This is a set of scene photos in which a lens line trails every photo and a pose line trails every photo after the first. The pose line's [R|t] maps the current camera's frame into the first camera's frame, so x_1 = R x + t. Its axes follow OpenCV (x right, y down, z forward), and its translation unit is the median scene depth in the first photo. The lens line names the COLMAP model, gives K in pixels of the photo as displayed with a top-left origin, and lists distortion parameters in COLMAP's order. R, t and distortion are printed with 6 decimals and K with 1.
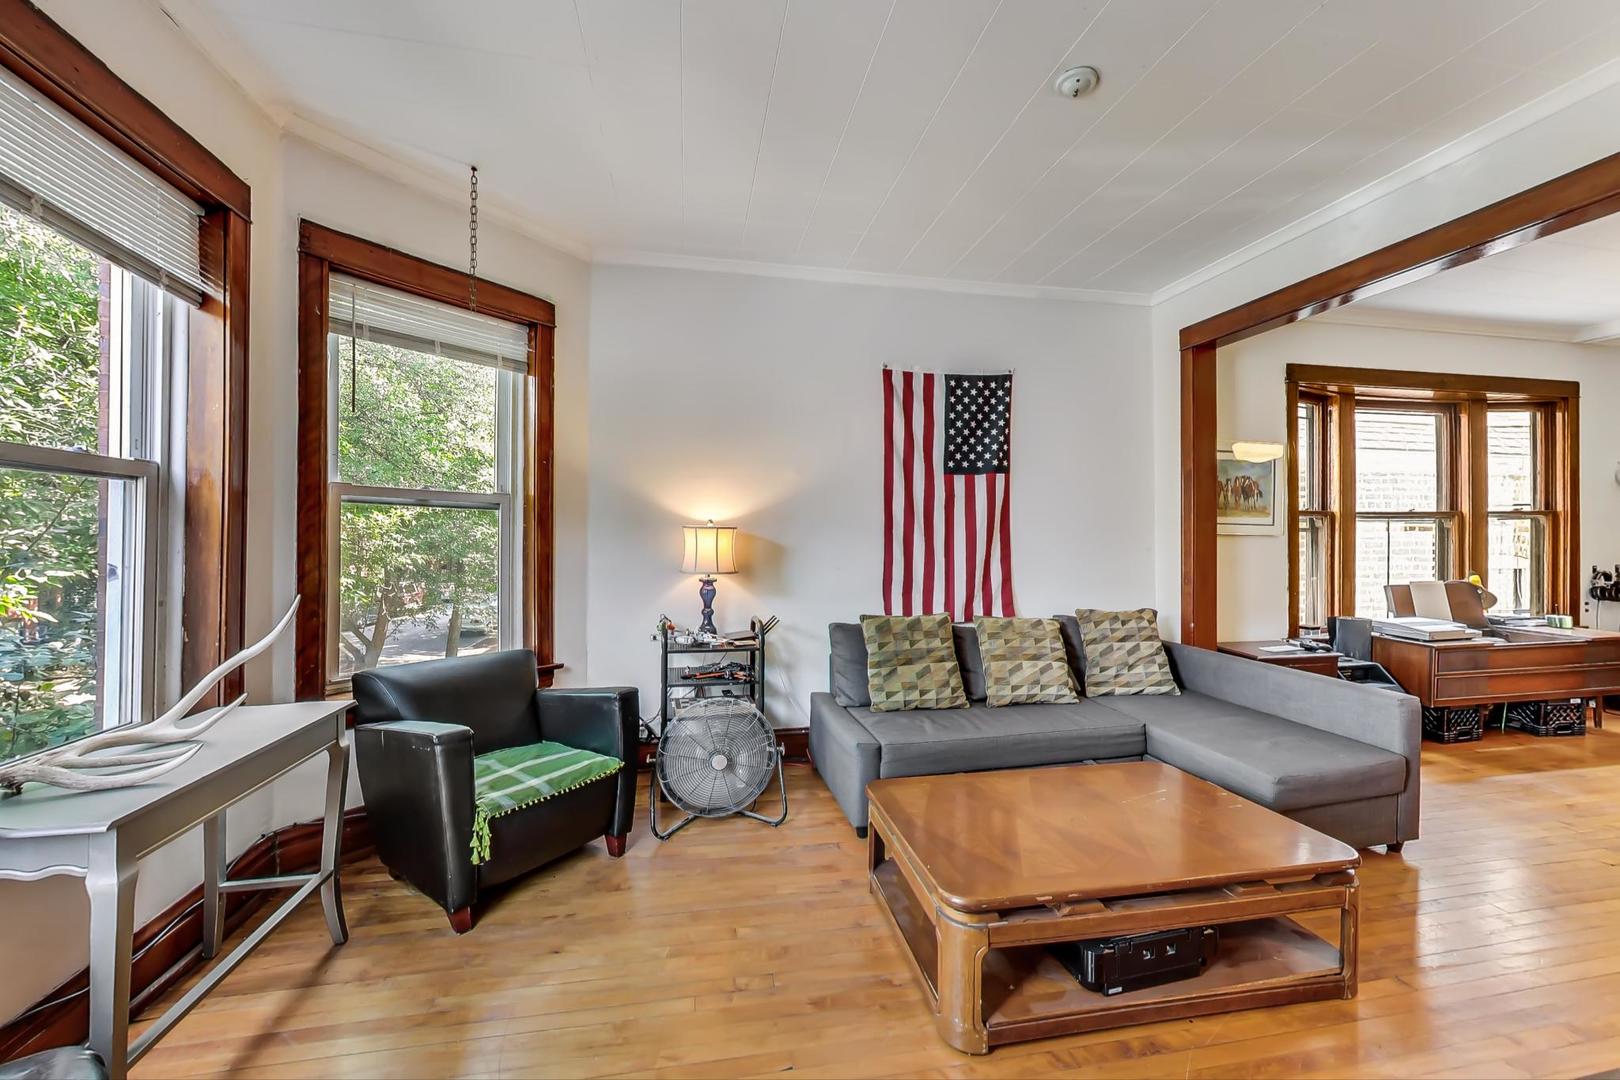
lens RADIAL K [[620.9, 0, 809.7], [0, 620.9, 542.5], [0, 0, 1]] dist [-0.000383, -0.000380]
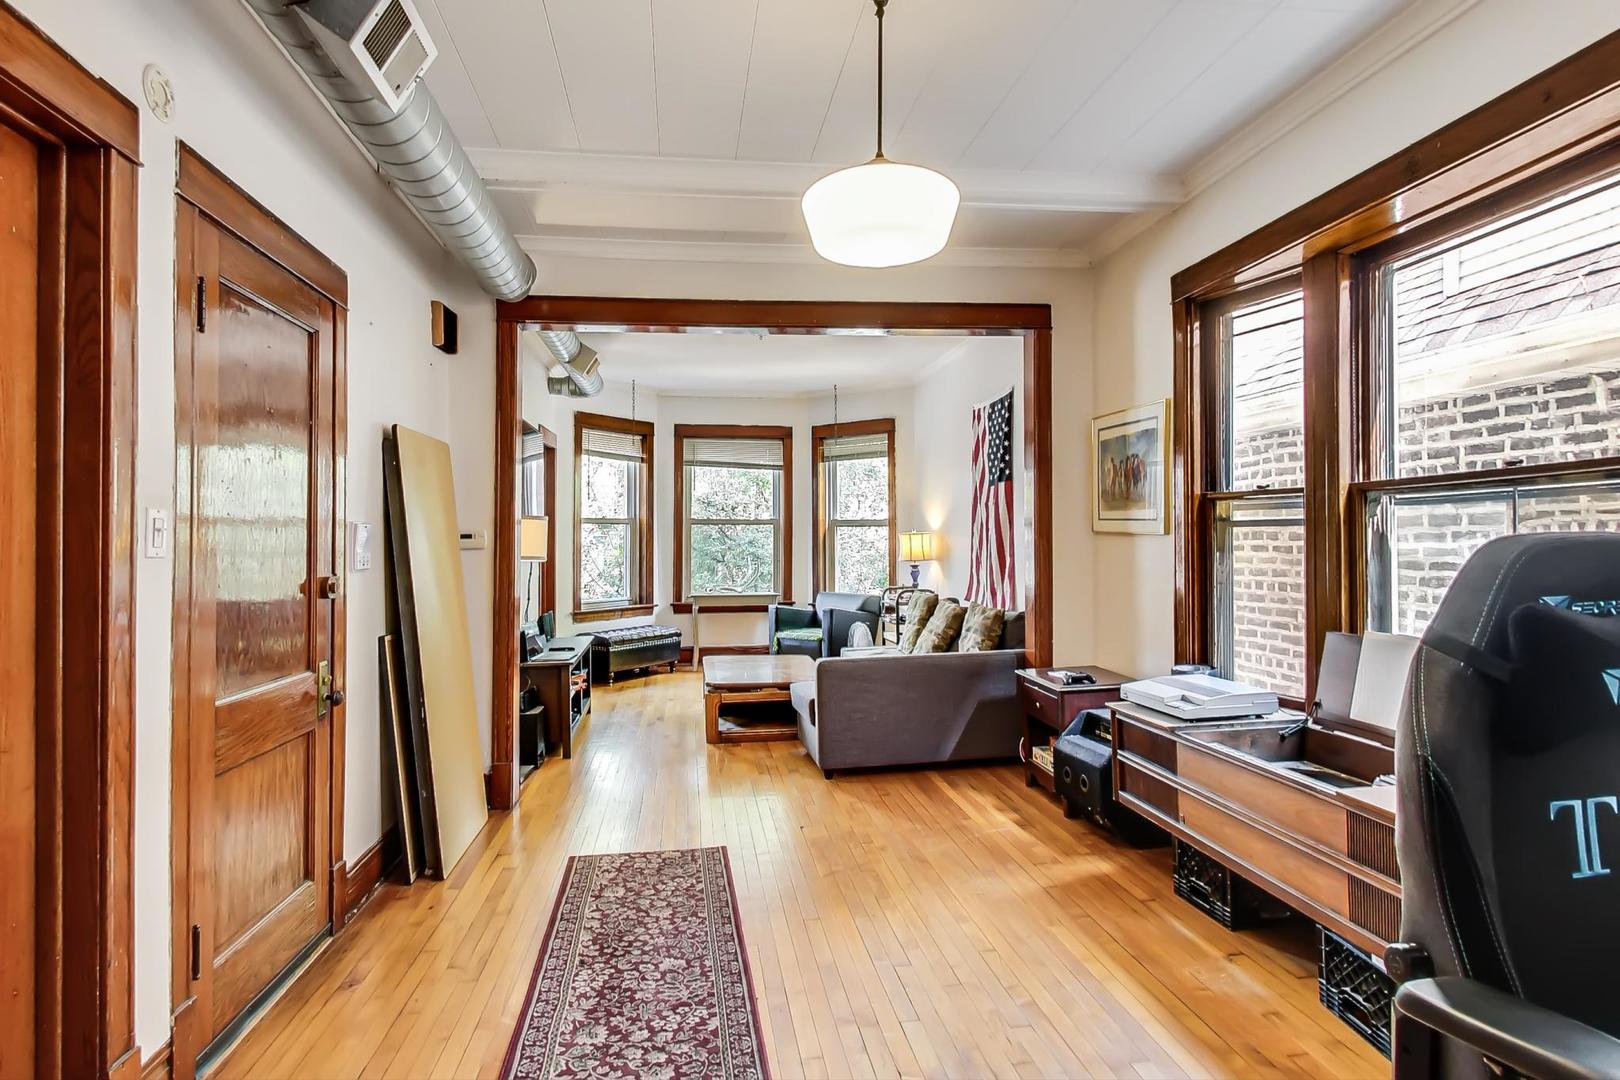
lens RADIAL K [[860.9, 0, 783.0], [0, 860.9, 533.2], [0, 0, 1]] dist [0.001504, 0.000047]
pose [[-0.073605, -0.006339, -0.997267, 1.886665], [0.006166, 0.999958, -0.006811, -0.008991], [0.997268, -0.006650, -0.073563, 0.707717]]
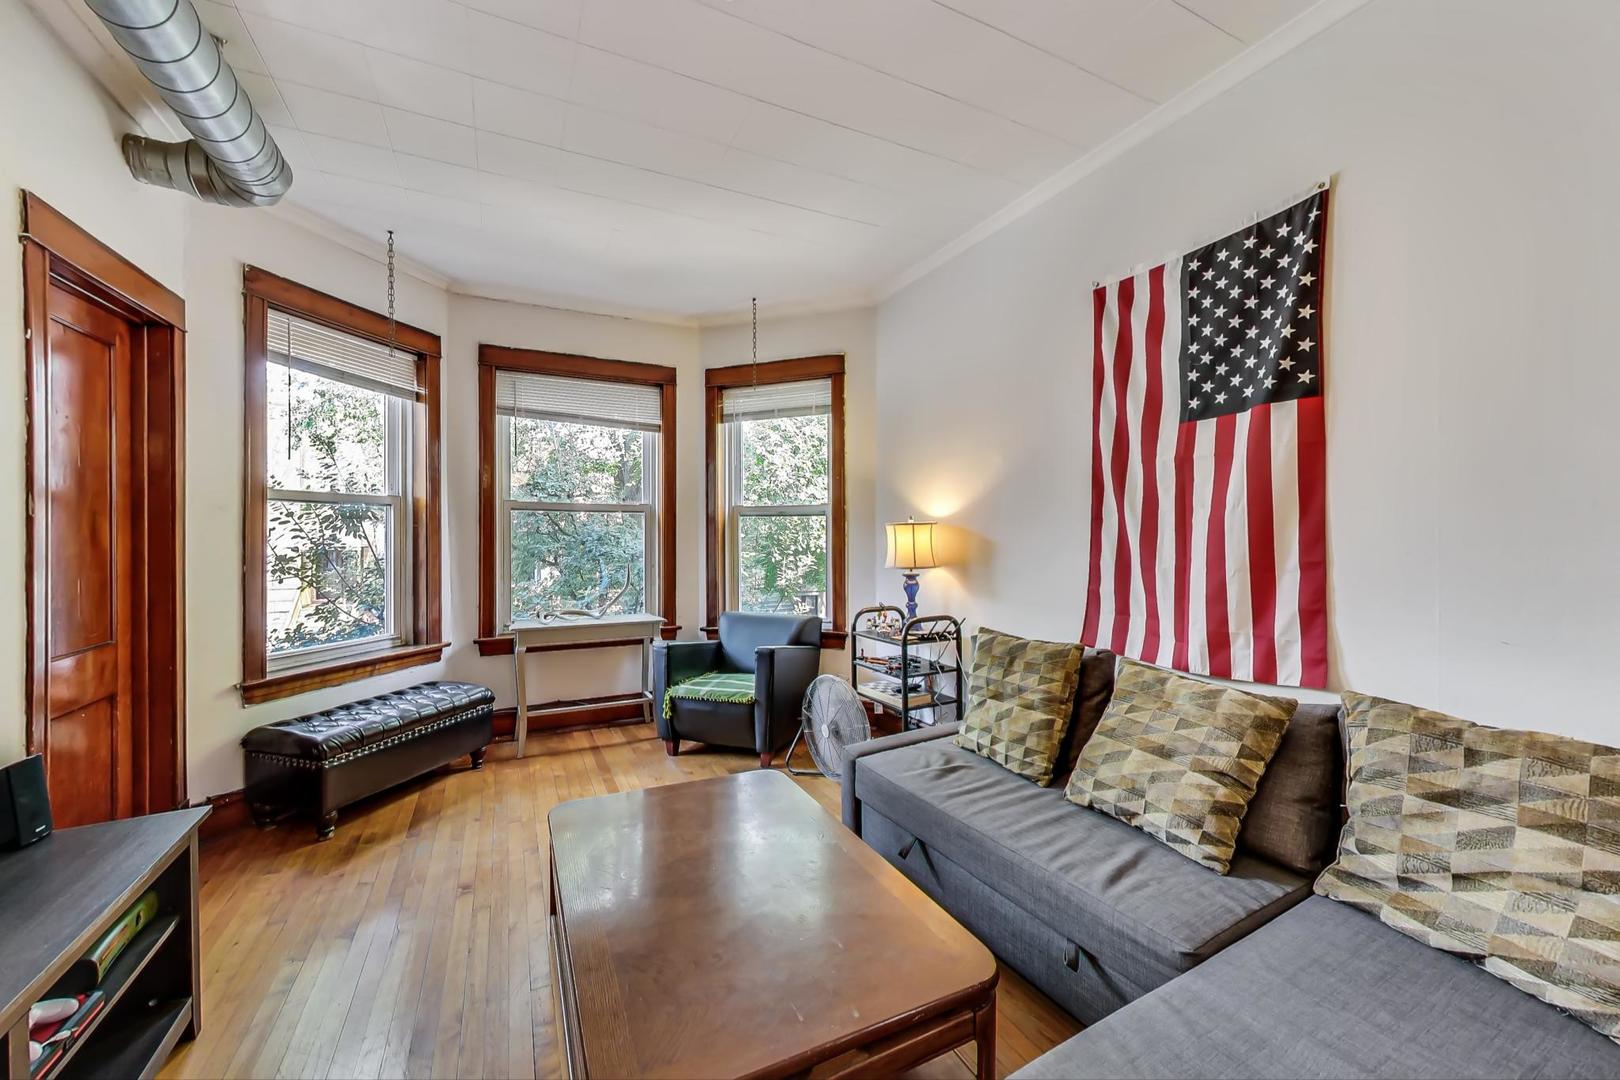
lens RADIAL K [[620.9, 0, 809.7], [0, 620.9, 542.5], [0, 0, 1]] dist [-0.000383, -0.000380]
pose [[0.271617, 0.006601, -0.962383, 0.683913], [0.005990, 0.999946, 0.008549, -0.002041], [0.962387, -0.008087, 0.271563, 0.480956]]
